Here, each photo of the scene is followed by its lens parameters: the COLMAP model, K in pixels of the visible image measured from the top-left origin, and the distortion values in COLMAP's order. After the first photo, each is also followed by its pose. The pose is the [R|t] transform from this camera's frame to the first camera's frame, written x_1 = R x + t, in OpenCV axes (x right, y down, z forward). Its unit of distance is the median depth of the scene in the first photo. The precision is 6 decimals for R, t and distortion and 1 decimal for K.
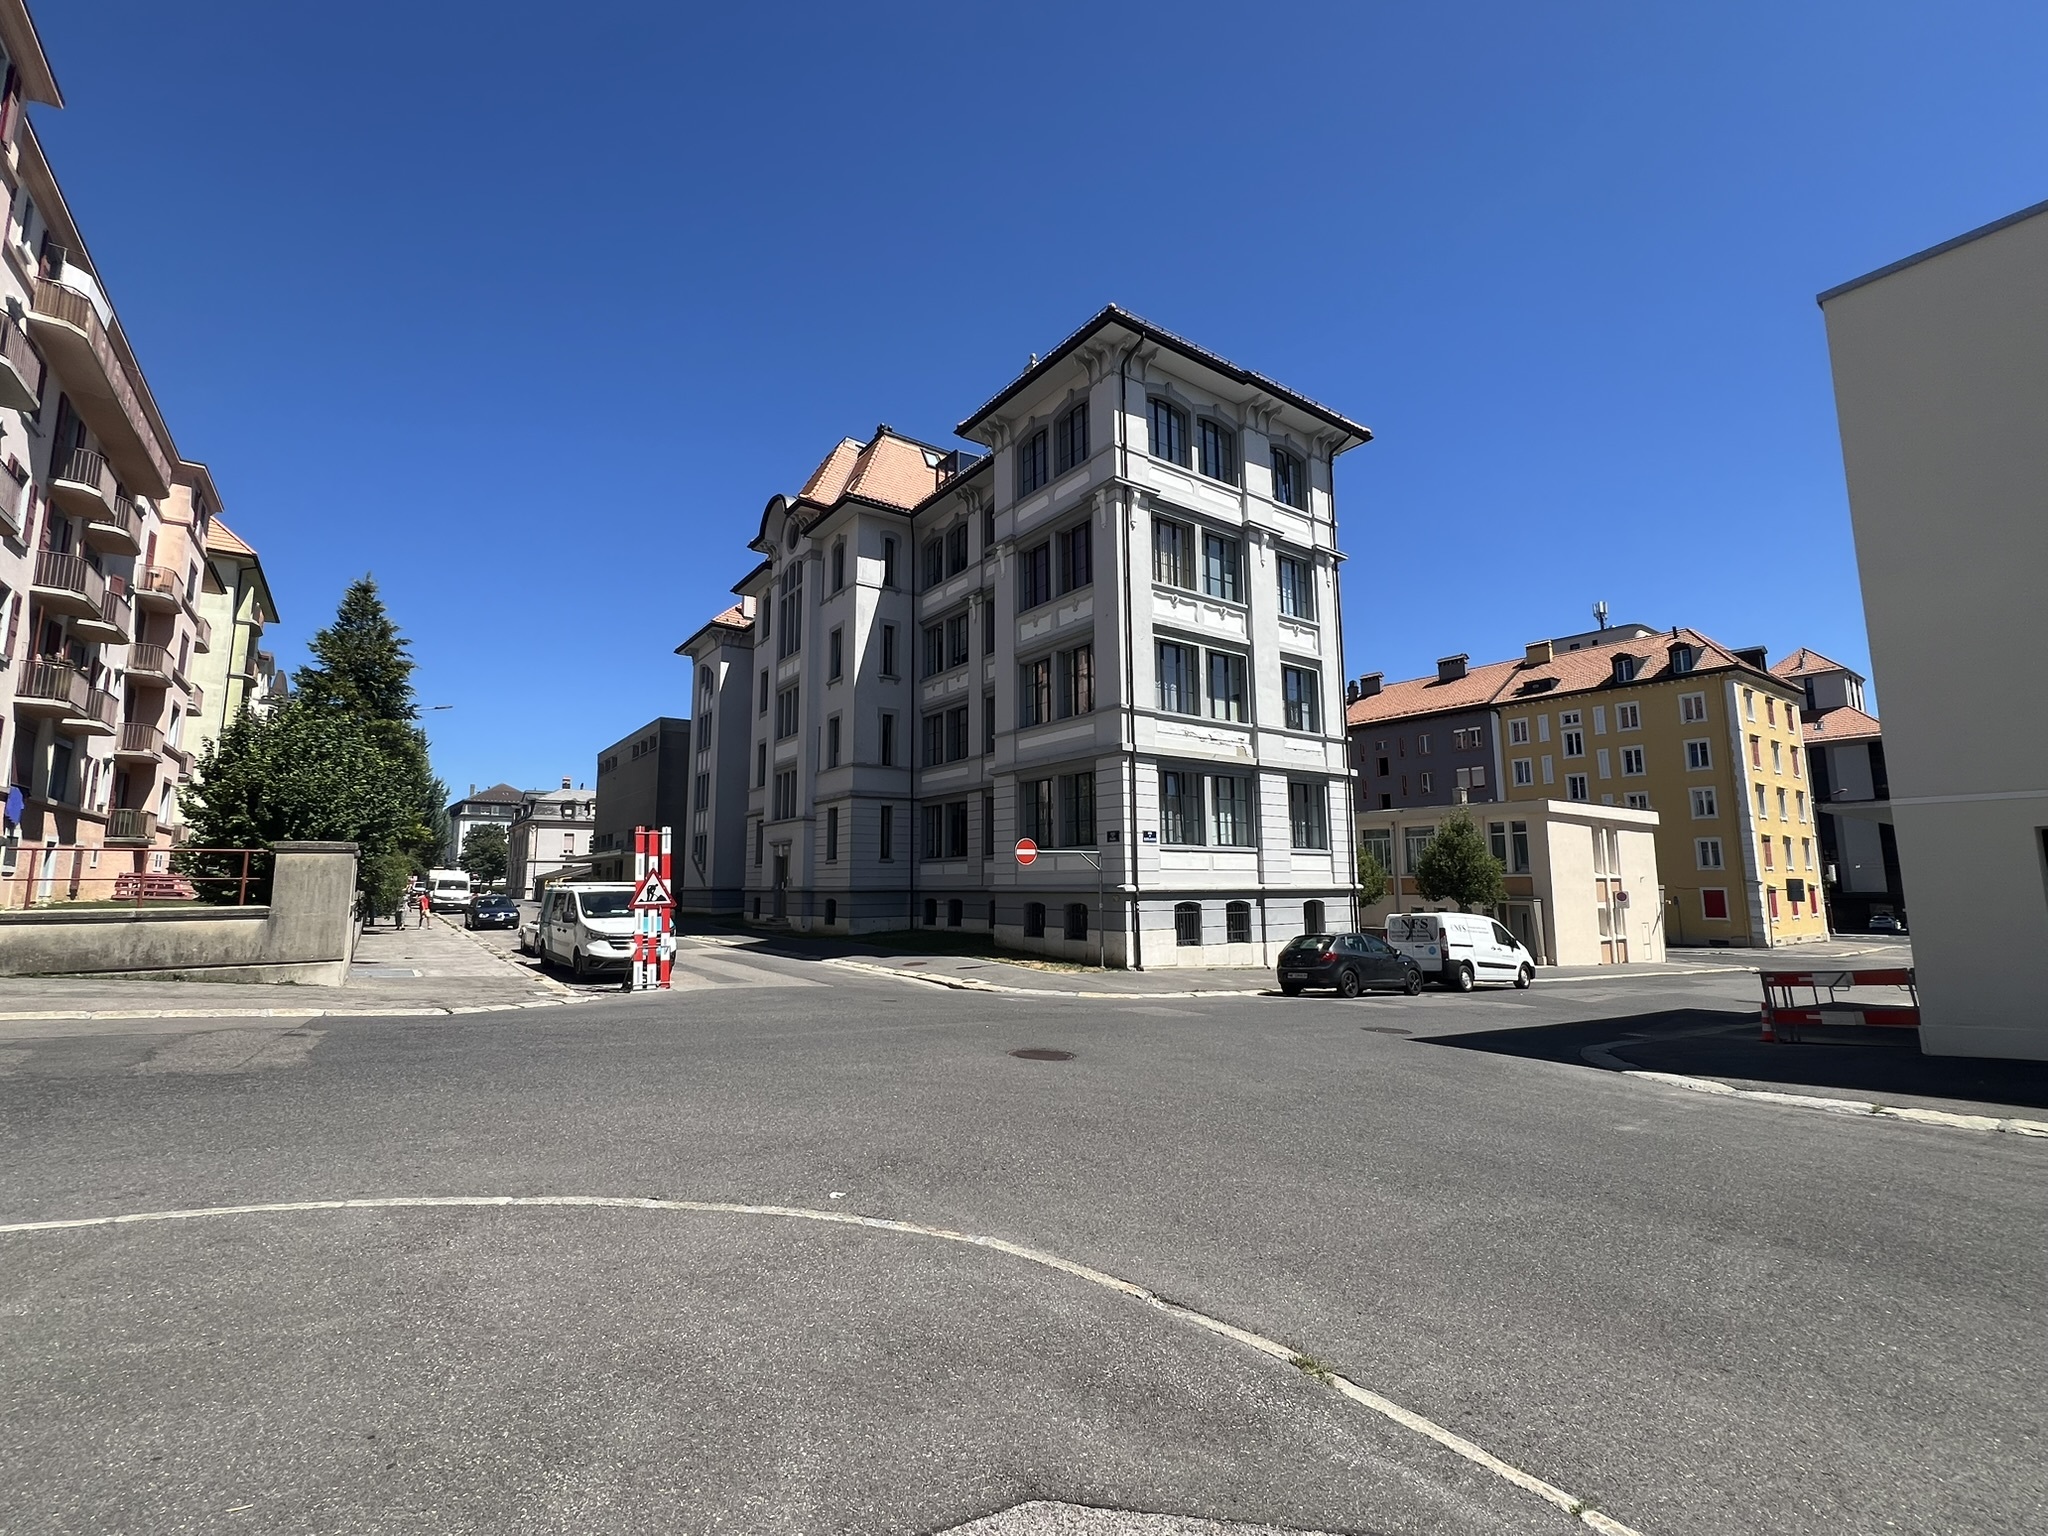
lens RADIAL K [[897.1, 0, 1024.0], [0, 897.1, 768.0], [0, 0, 1]] dist [-0.000133, -0.000016]
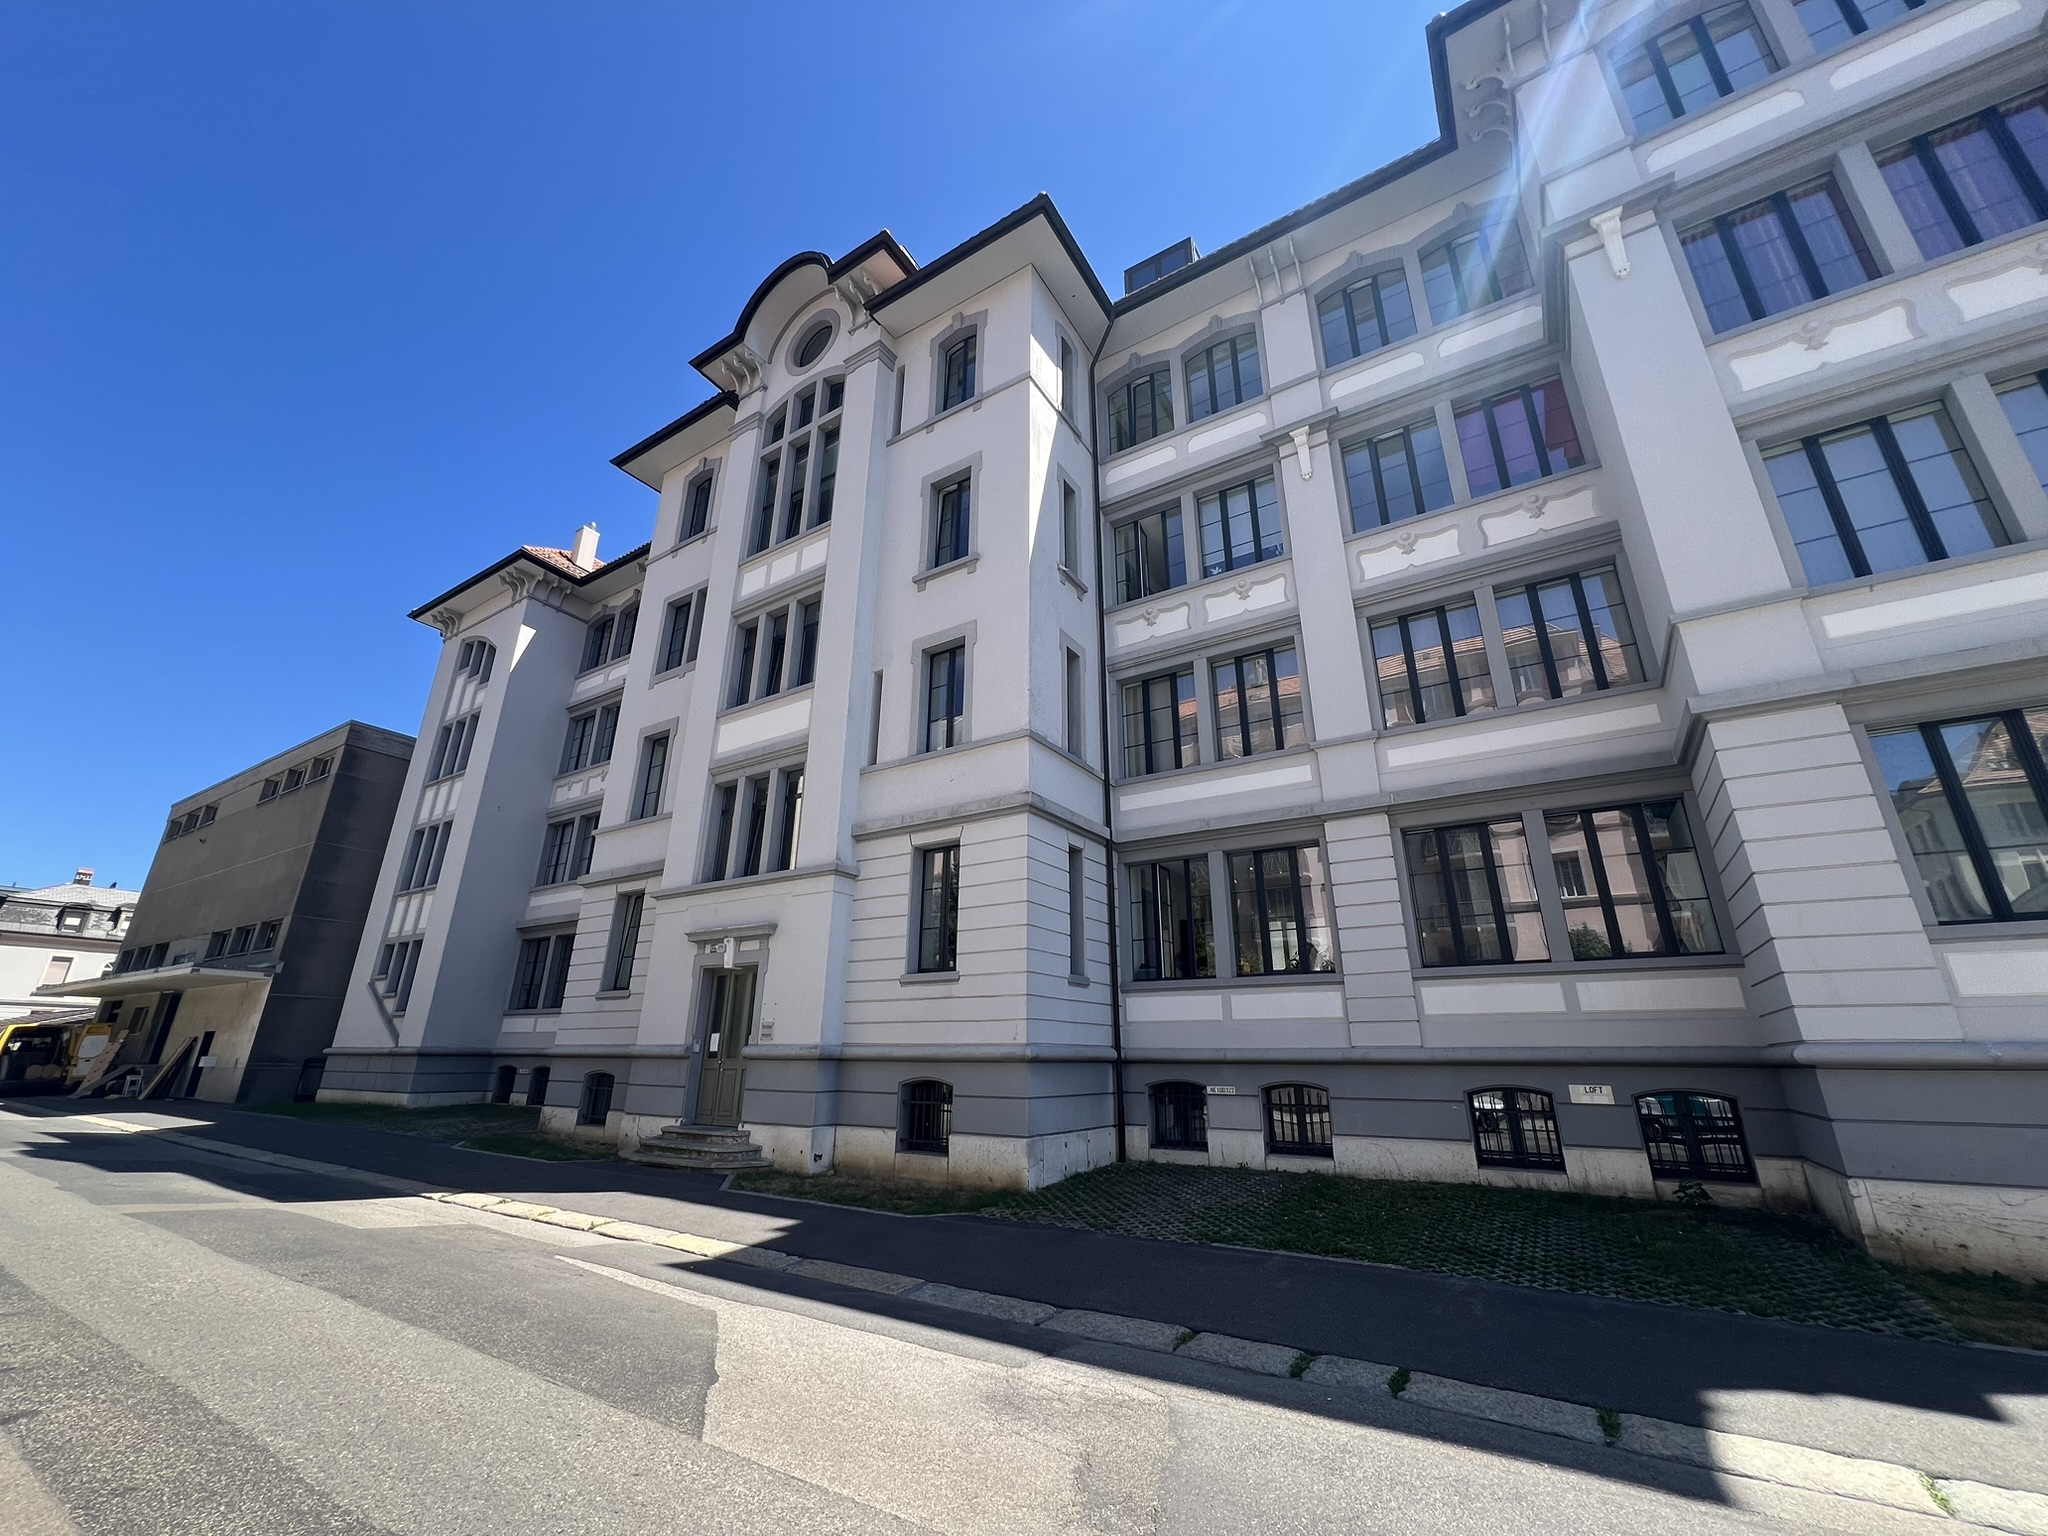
lens RADIAL K [[807.6, 0, 1028.4], [0, 807.6, 764.8], [0, 0, 1]] dist [0.001642, 0.000462]
pose [[0.926161, 0.132501, 0.353086, -0.265093], [-0.055254, 0.973819, -0.220505, 0.075869], [-0.373059, 0.184714, 0.909235, 0.550945]]
